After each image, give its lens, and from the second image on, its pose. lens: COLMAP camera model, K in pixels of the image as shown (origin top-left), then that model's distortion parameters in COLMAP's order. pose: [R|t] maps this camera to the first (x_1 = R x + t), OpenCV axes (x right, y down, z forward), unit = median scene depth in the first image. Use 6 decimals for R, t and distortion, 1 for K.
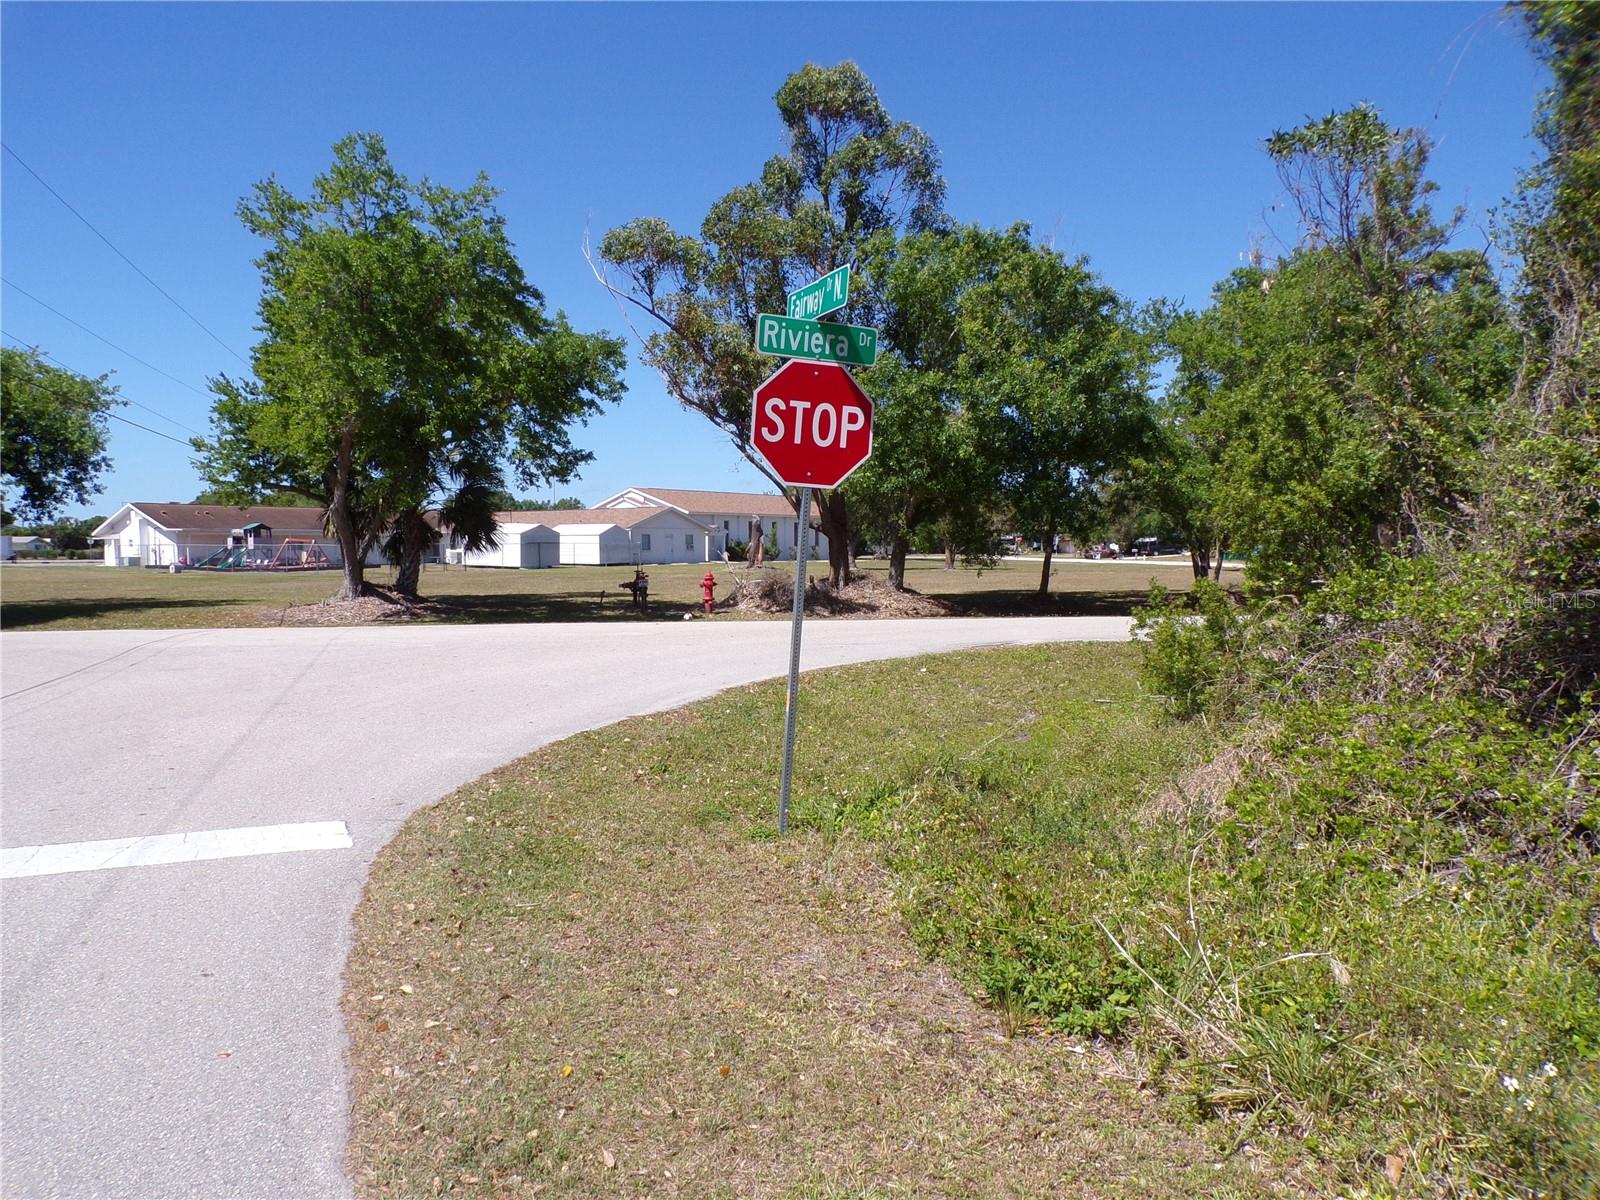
lens RADIAL K [[1069.9, 0, 797.1], [0, 1069.9, 605.2], [0, 0, 1]] dist [-0.038654, 0.037270]
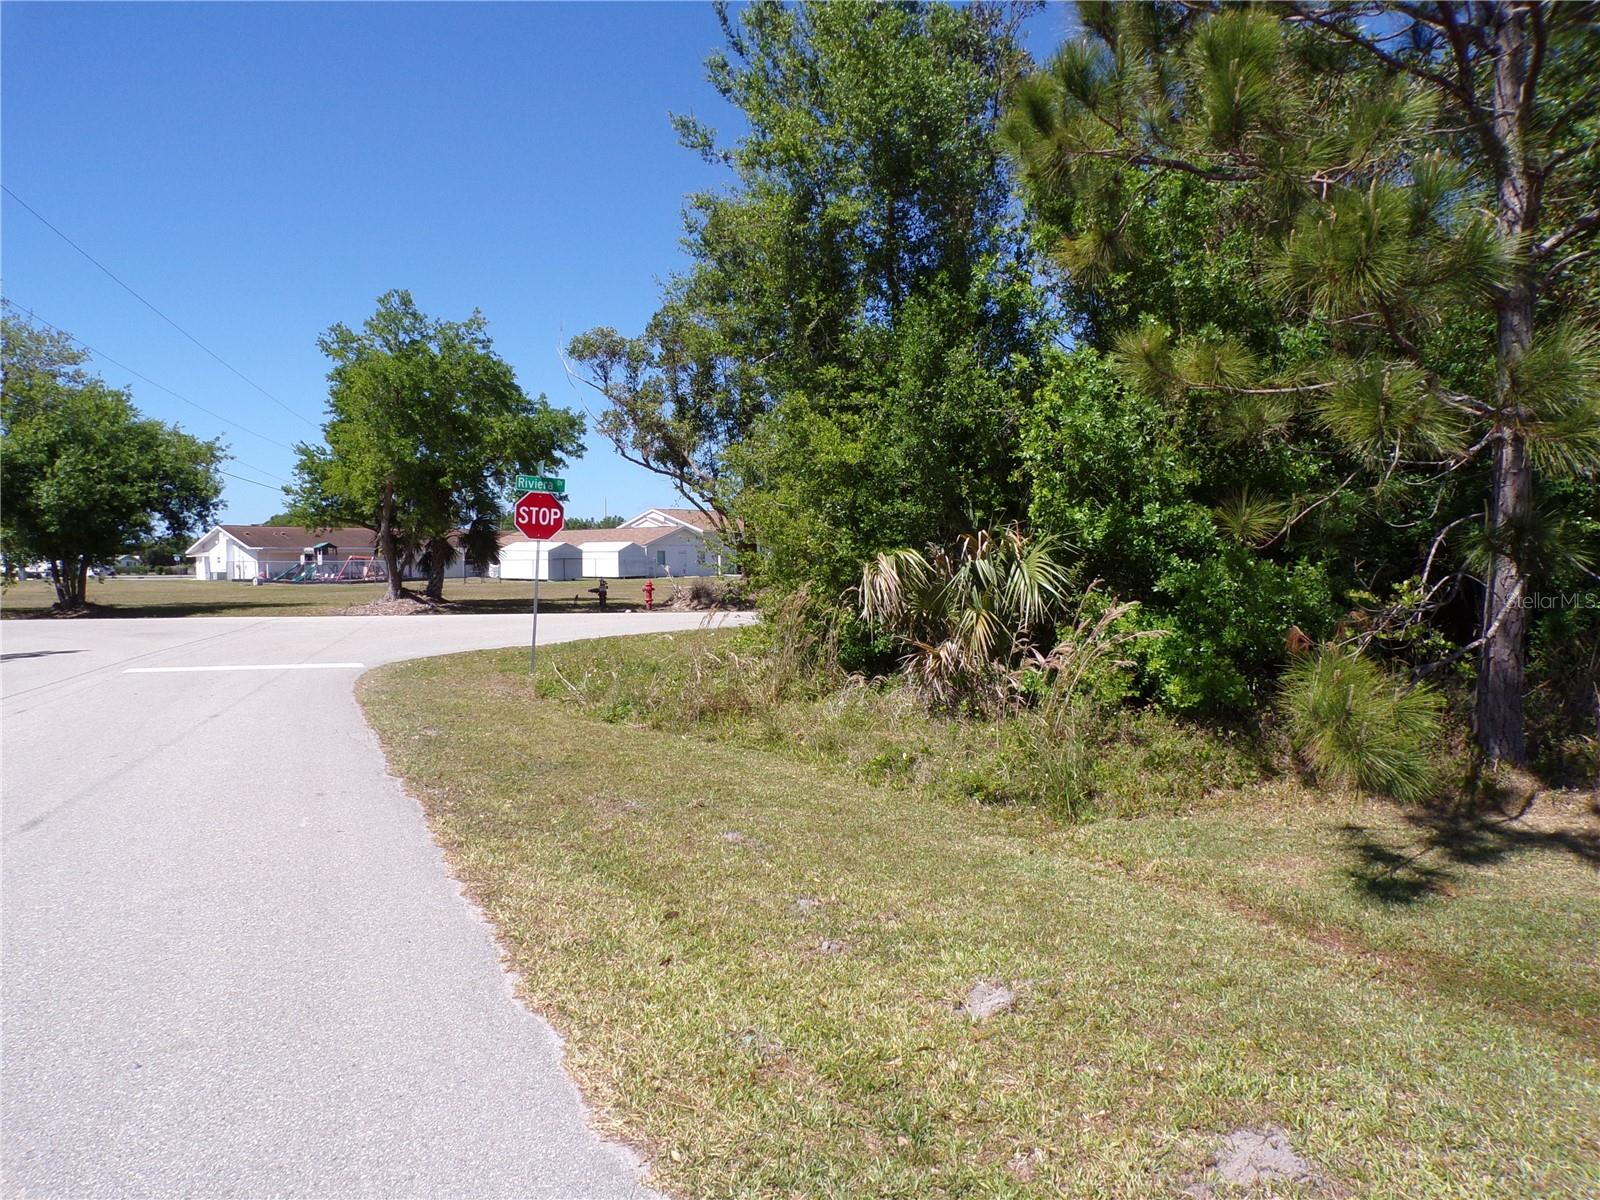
lens RADIAL K [[1069.9, 0, 797.1], [0, 1069.9, 605.2], [0, 0, 1]] dist [-0.038654, 0.037270]
pose [[0.998683, -0.001249, -0.051286, 0.183122], [0.000564, 0.999911, -0.013358, 0.019606], [0.051298, 0.013312, 0.998595, -0.369396]]
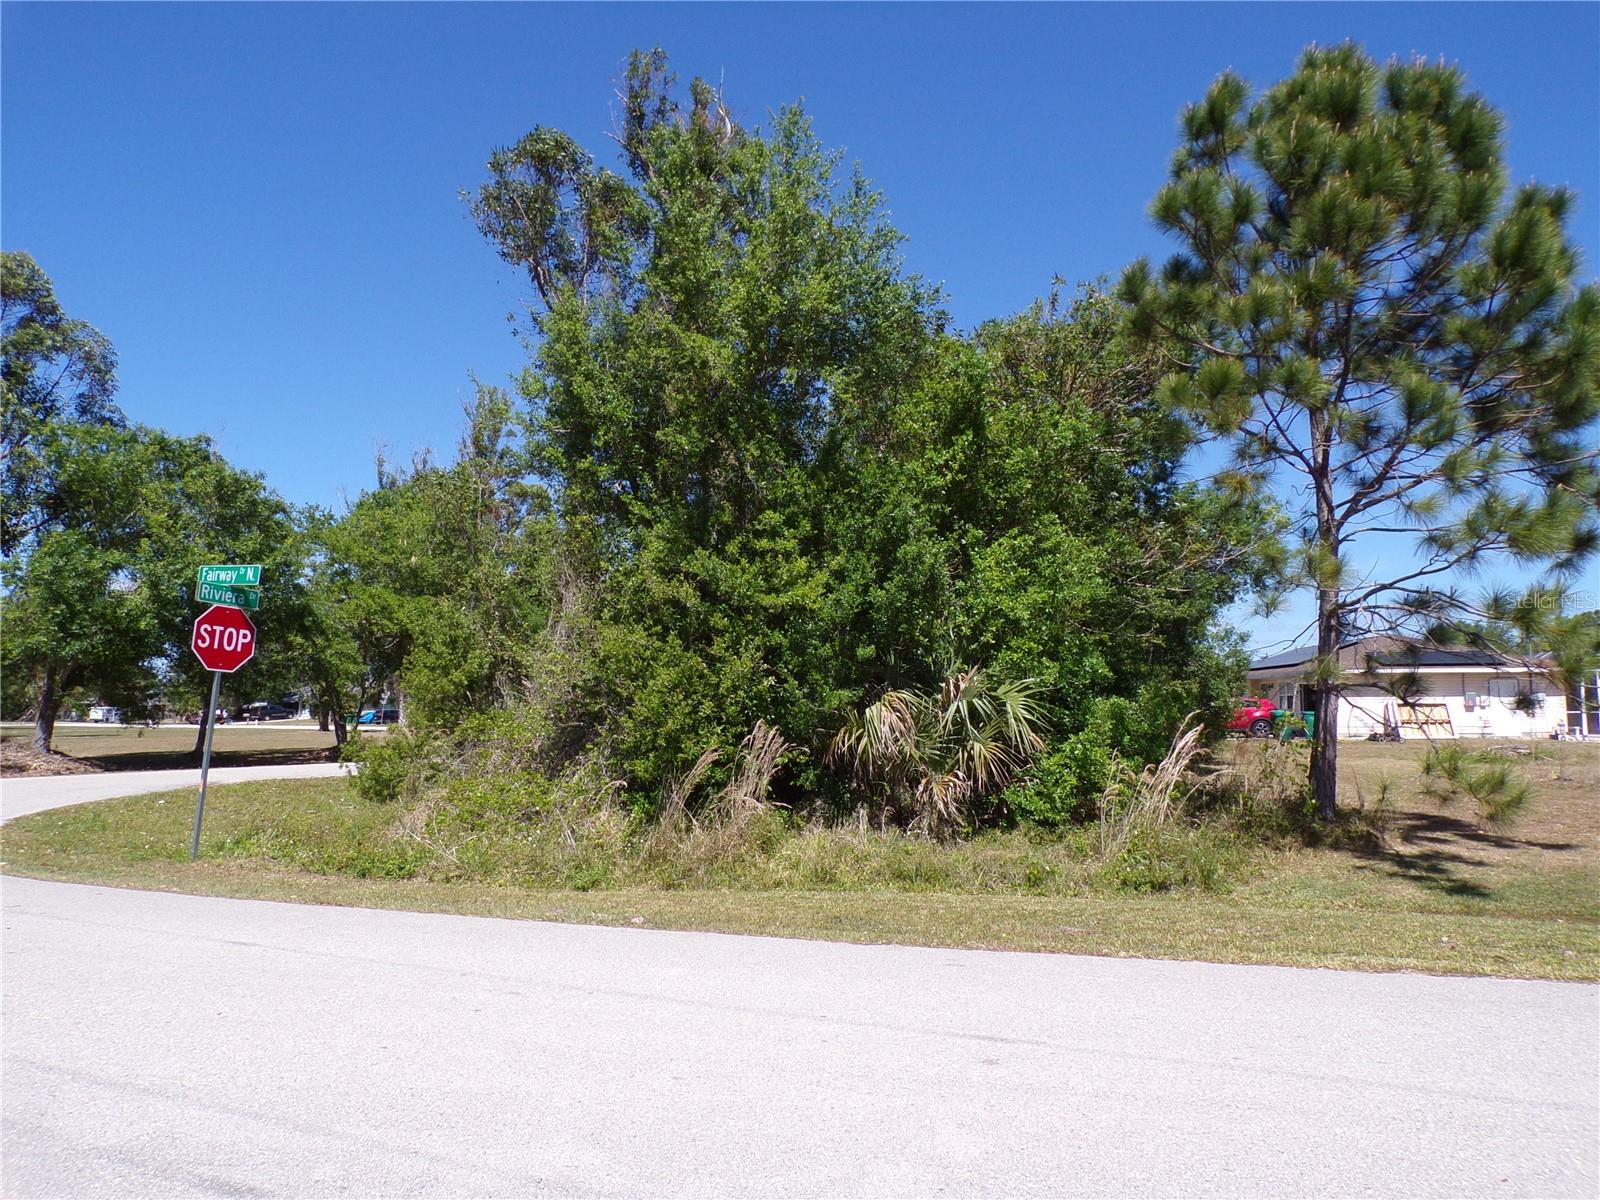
lens RADIAL K [[1069.9, 0, 797.1], [0, 1069.9, 605.2], [0, 0, 1]] dist [-0.038654, 0.037270]
pose [[0.698275, 0.067232, 0.712665, -0.149290], [0.043752, 0.989710, -0.136237, 0.018272], [-0.714491, 0.126311, 0.688148, -0.251332]]
